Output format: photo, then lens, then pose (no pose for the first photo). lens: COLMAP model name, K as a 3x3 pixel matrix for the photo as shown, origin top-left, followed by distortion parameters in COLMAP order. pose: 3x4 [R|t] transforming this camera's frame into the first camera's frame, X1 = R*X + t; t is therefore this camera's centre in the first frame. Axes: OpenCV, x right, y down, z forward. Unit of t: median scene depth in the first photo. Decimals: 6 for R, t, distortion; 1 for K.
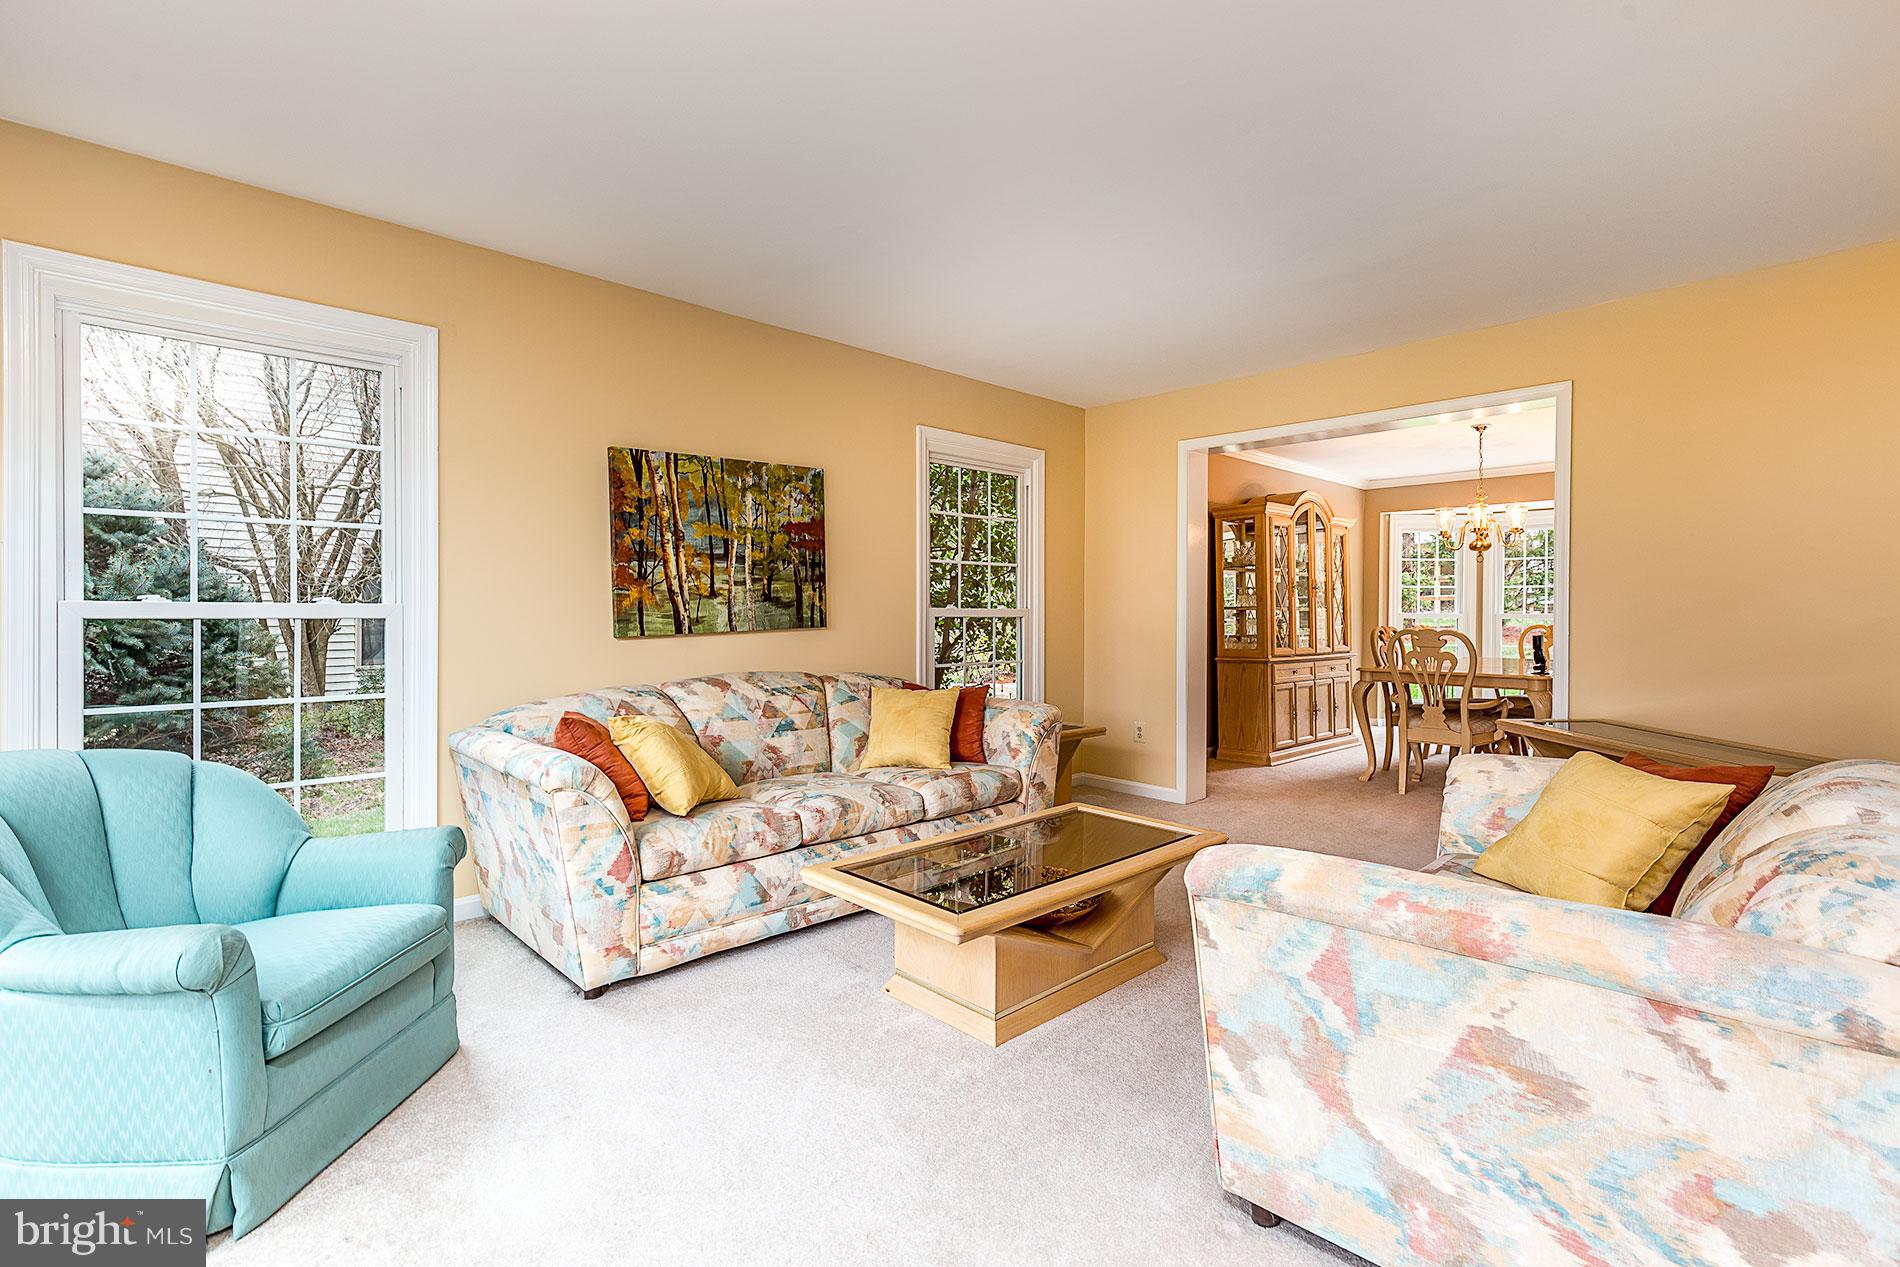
lens RADIAL K [[869.0, 0, 964.2], [0, 869.0, 625.4], [0, 0, 1]] dist [0.002299, -0.000734]
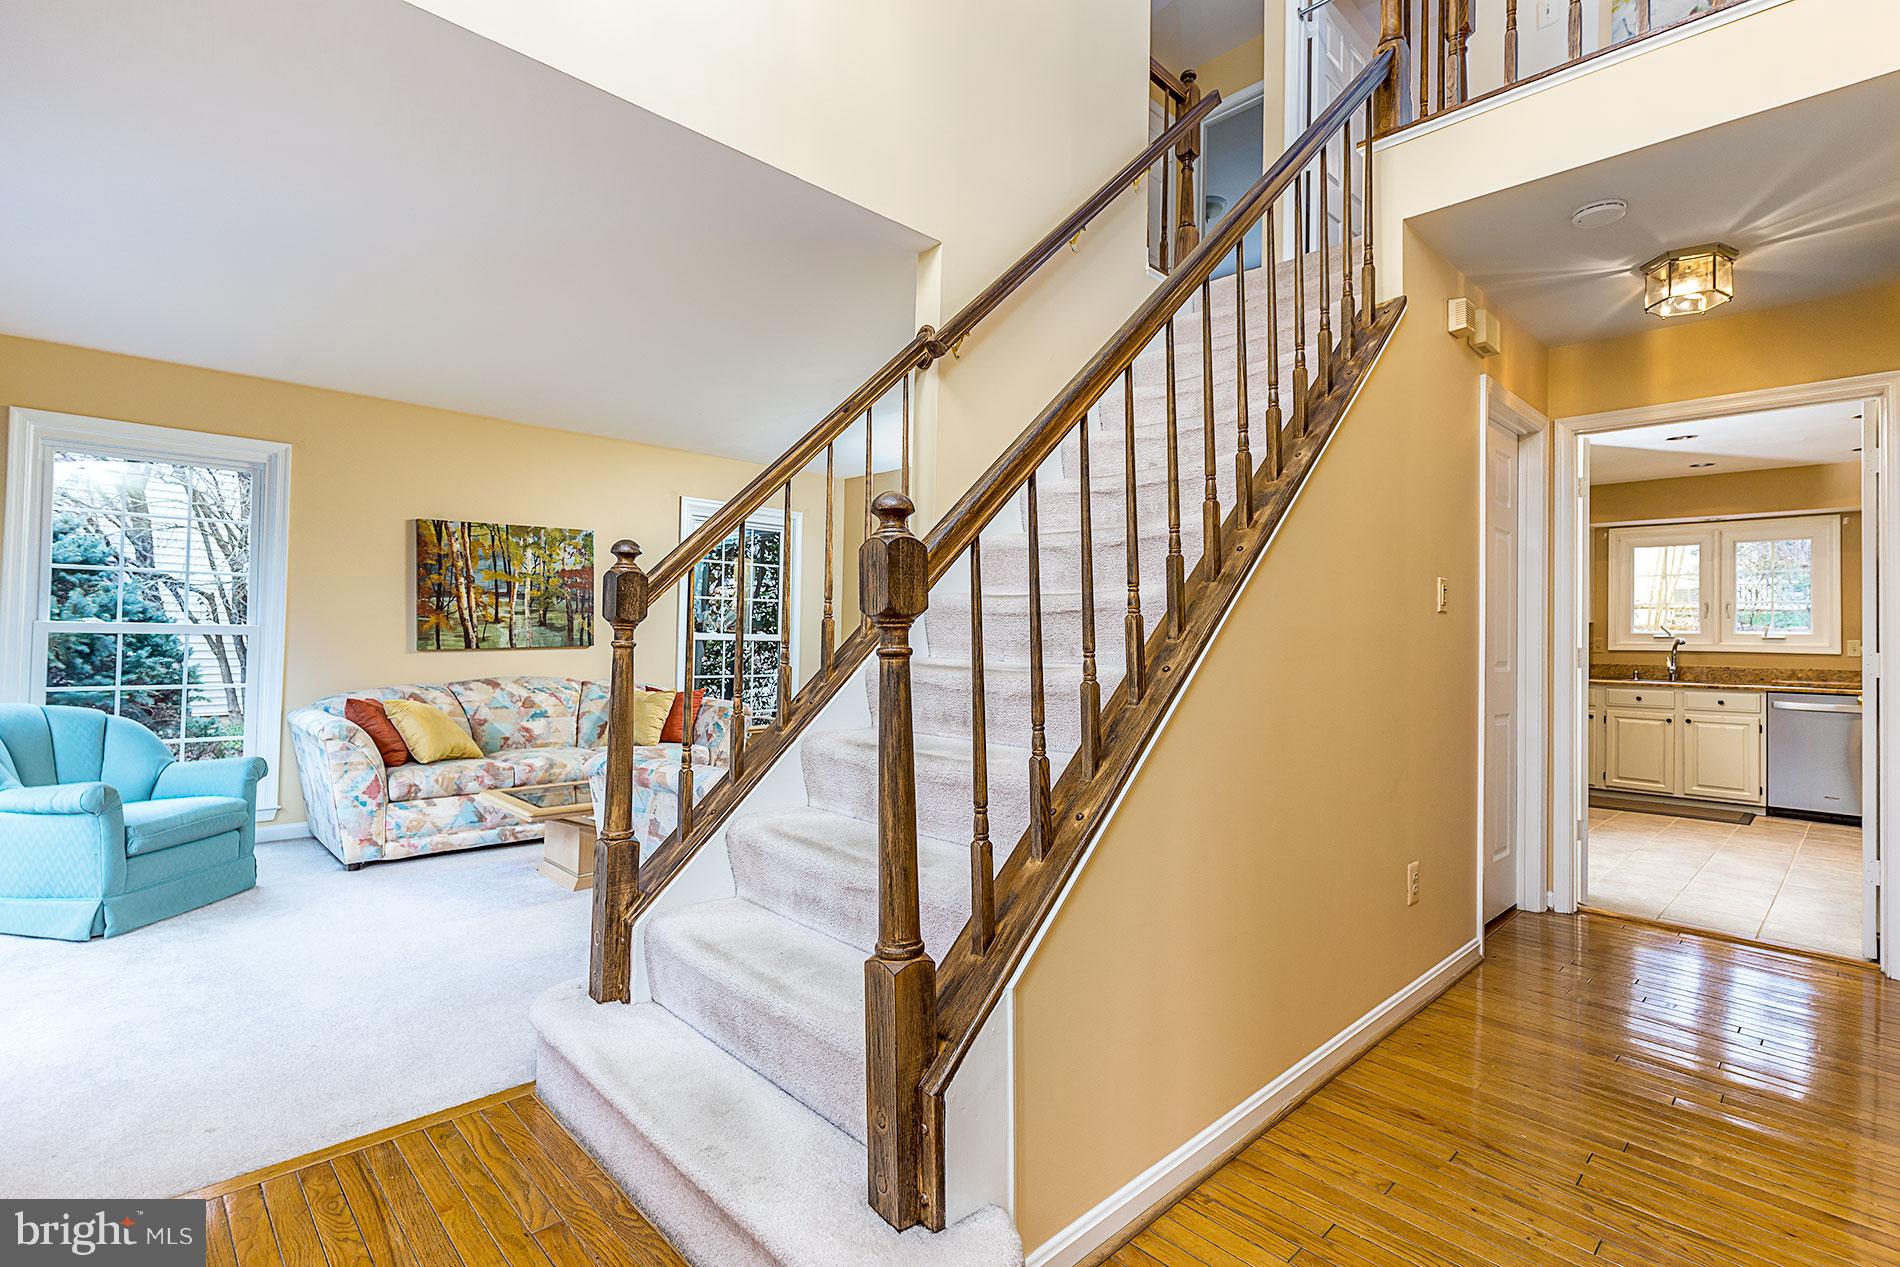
lens RADIAL K [[869.0, 0, 933.7], [0, 869.0, 625.8], [0, 0, 1]] dist [0.002299, -0.000734]
pose [[0.999898, 0.012707, -0.006457, 0.544737], [-0.012897, 0.999461, -0.030195, 0.006925], [0.006070, 0.030275, 0.999523, -0.514733]]
